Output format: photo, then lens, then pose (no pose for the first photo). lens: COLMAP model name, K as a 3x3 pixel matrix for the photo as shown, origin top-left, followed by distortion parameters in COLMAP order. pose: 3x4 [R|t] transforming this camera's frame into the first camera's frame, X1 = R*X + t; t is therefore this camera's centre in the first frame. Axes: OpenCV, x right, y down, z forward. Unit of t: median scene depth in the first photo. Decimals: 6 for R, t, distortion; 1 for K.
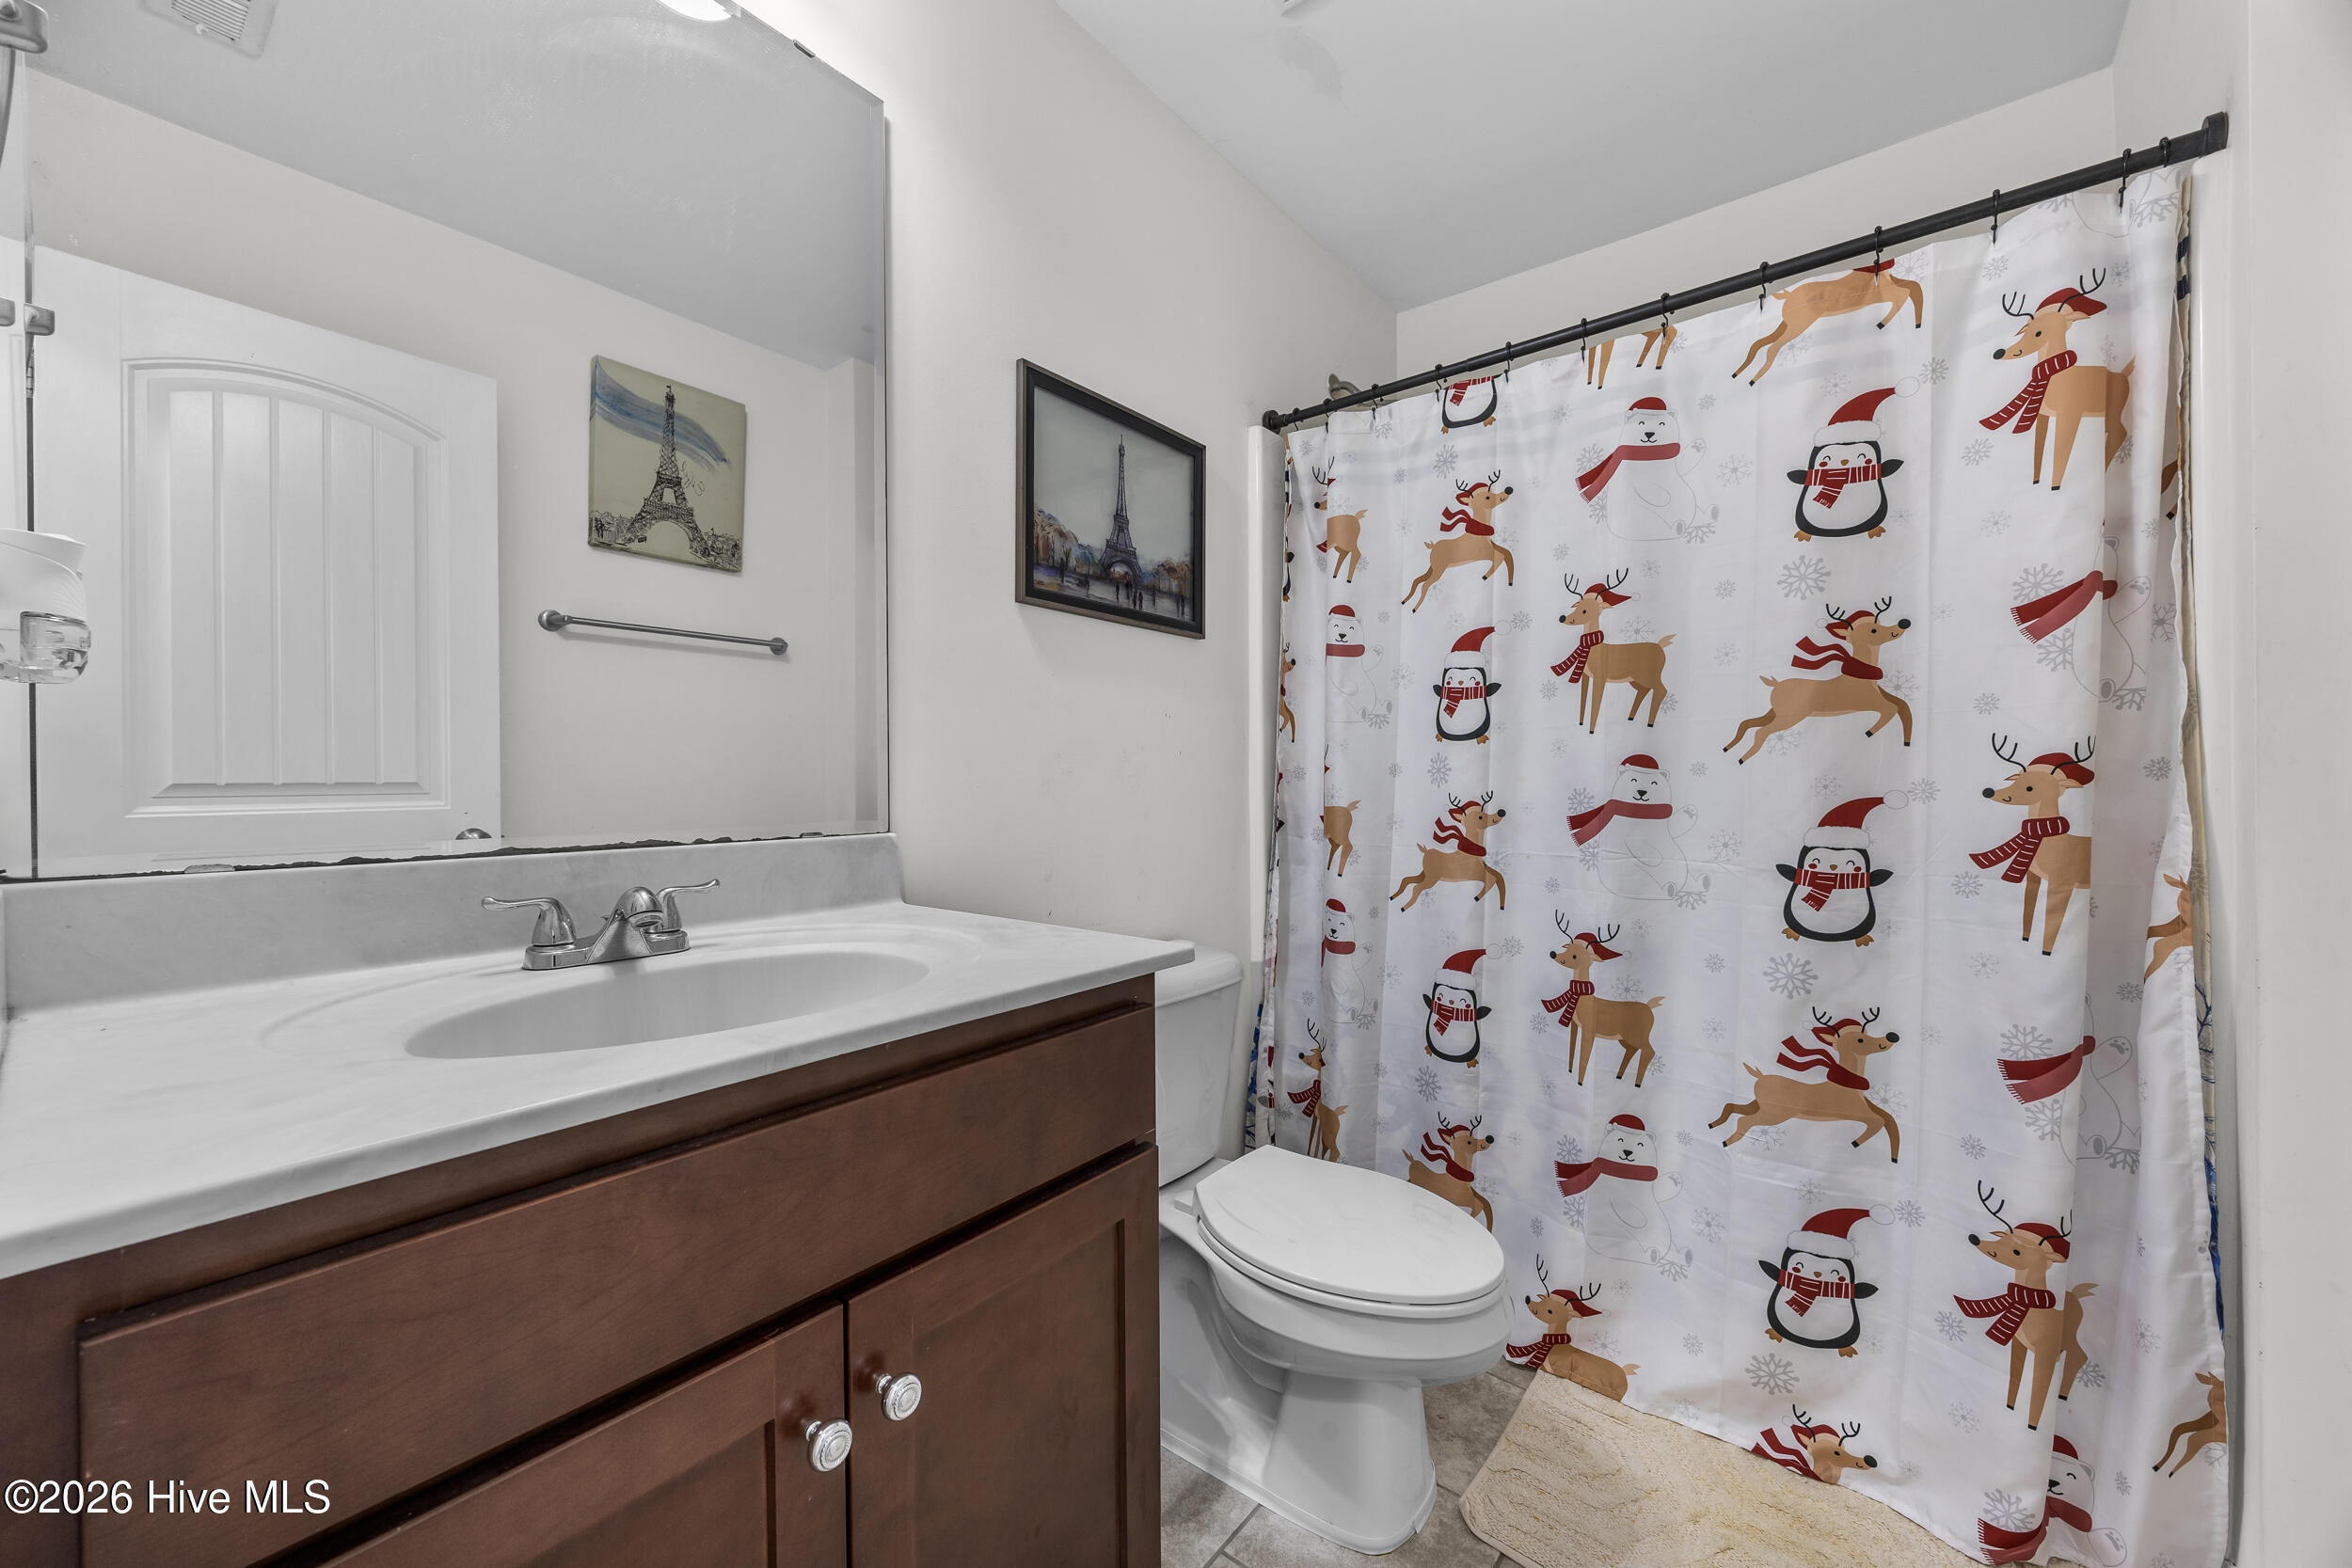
lens RADIAL K [[896.6, 0, 1172.5], [0, 896.6, 785.4], [0, 0, 1]] dist [-0.003841, -0.000055]
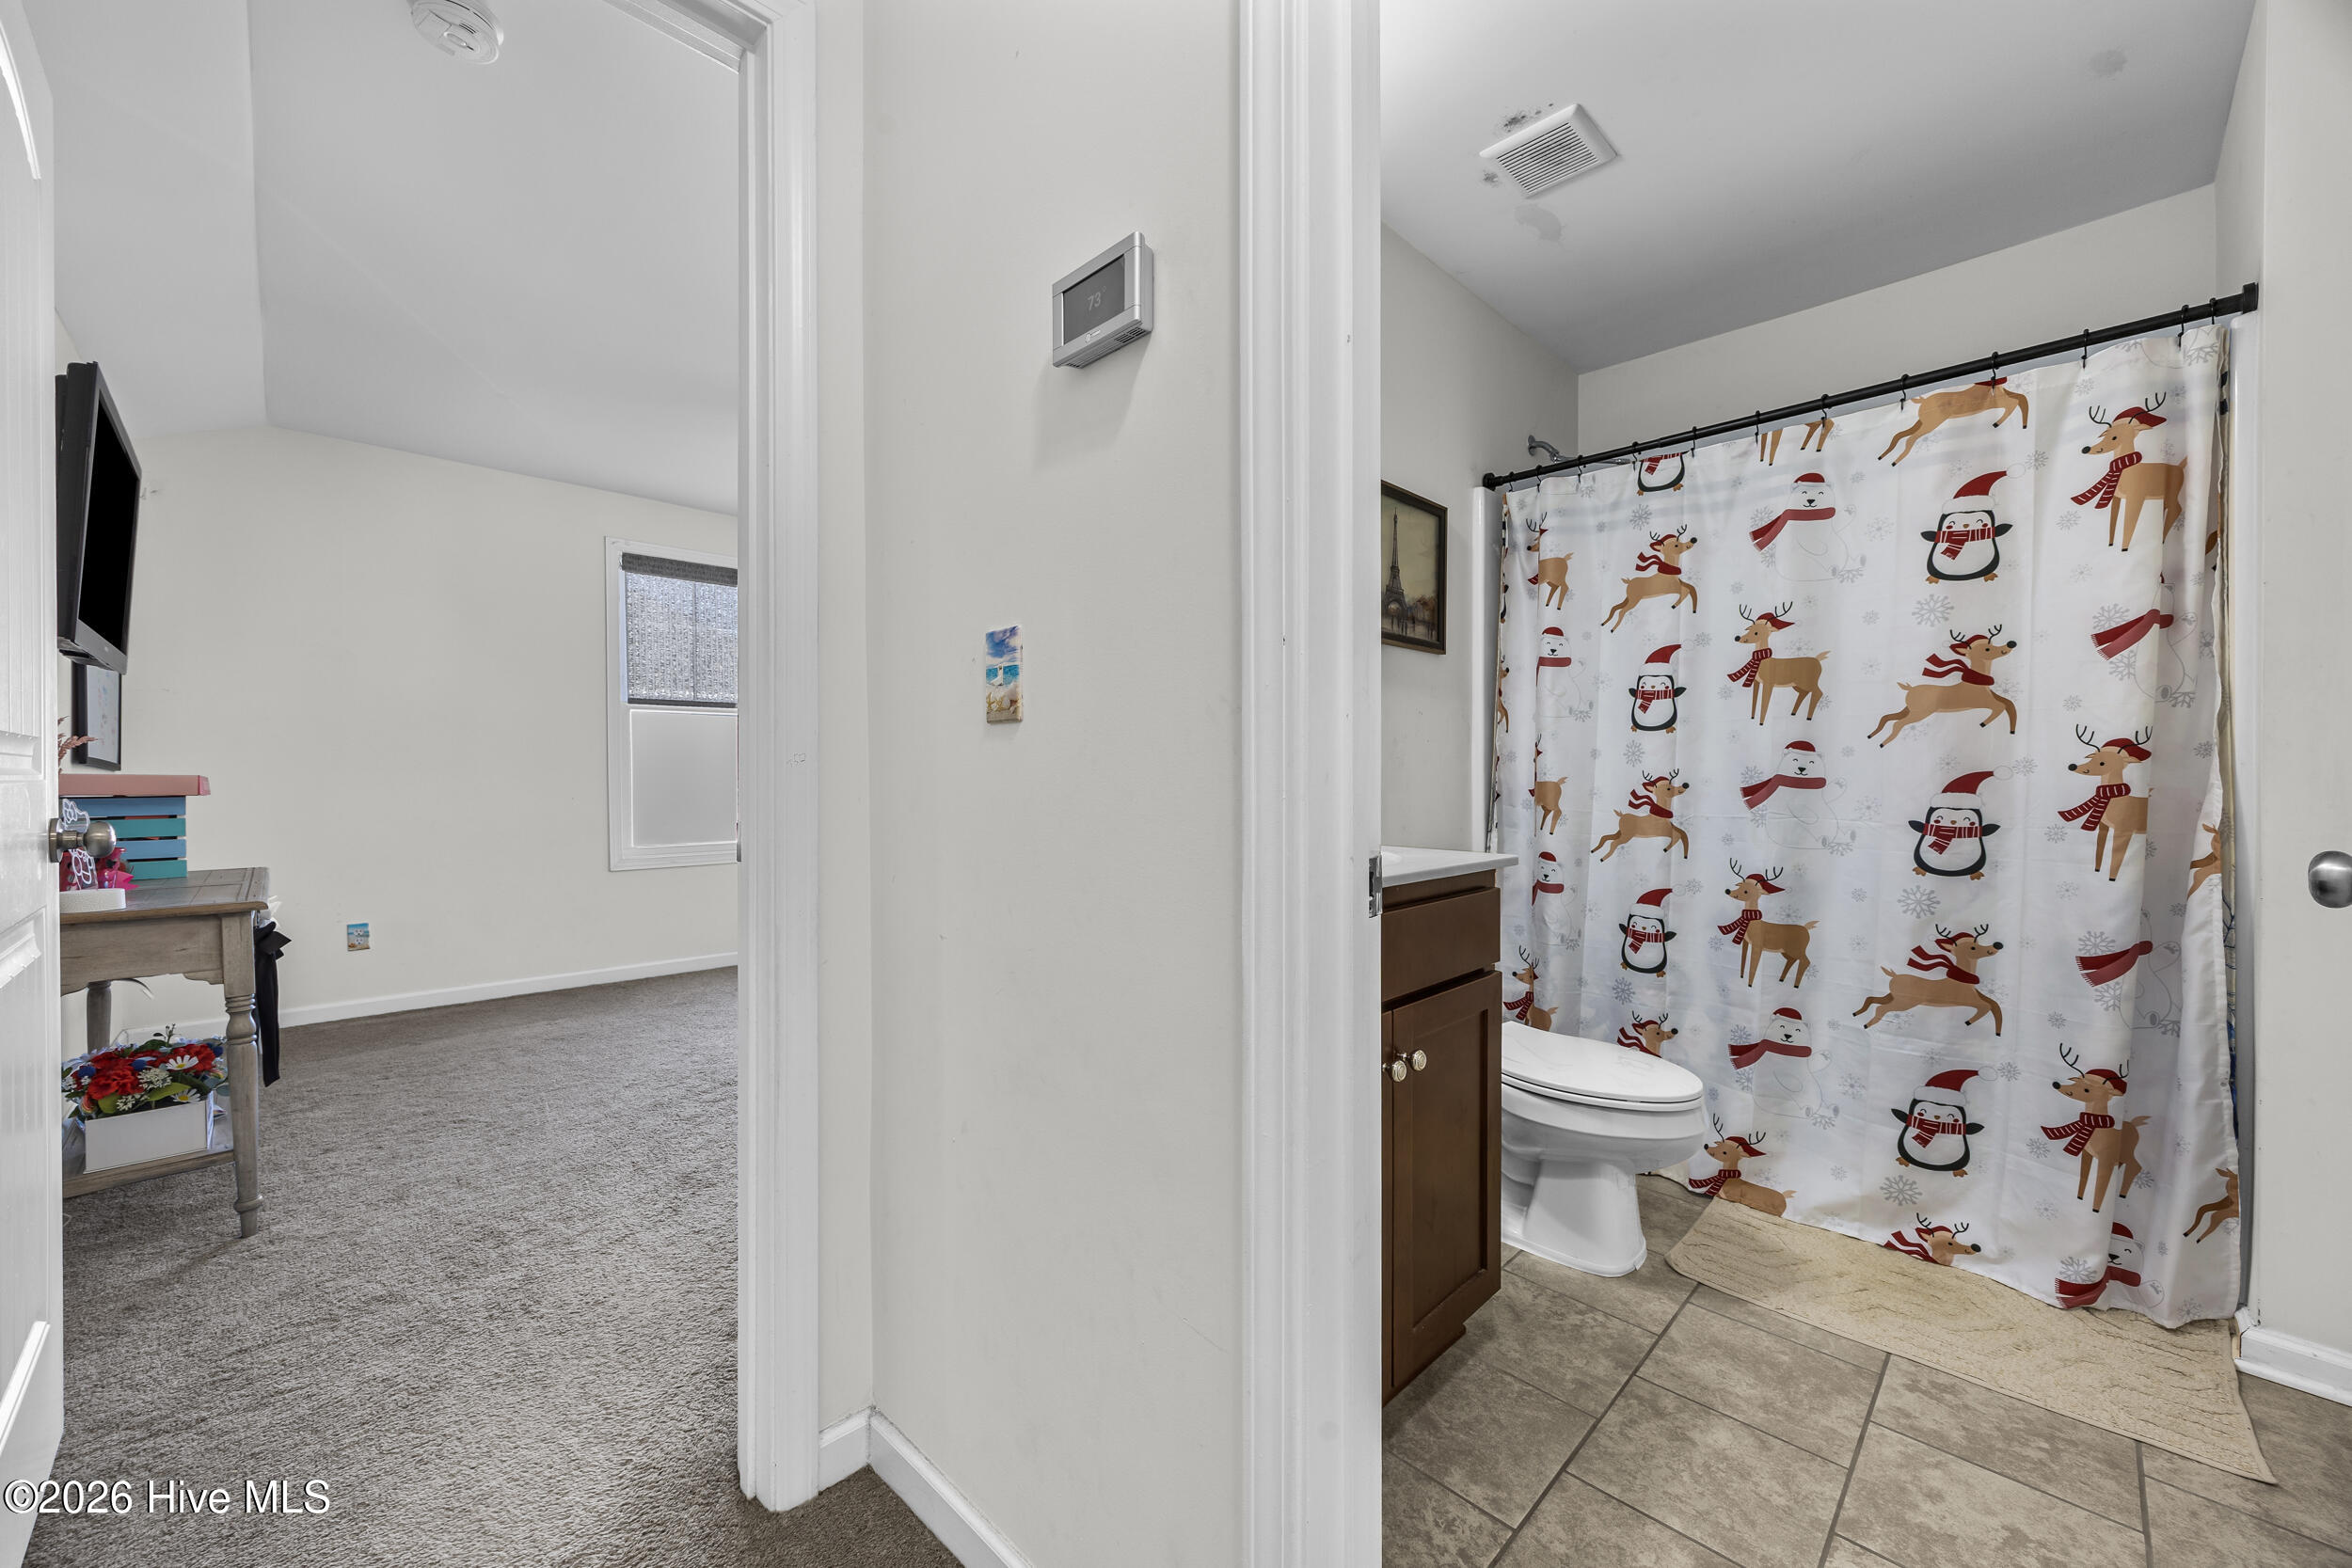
lens RADIAL K [[896.6, 0, 1169.3], [0, 896.6, 786.6], [0, 0, 1]] dist [-0.003841, -0.000055]
pose [[0.993860, 0.005458, -0.110514, -0.305623], [-0.004478, 0.999948, 0.009110, 0.029624], [0.110558, -0.008560, 0.993833, -0.496385]]
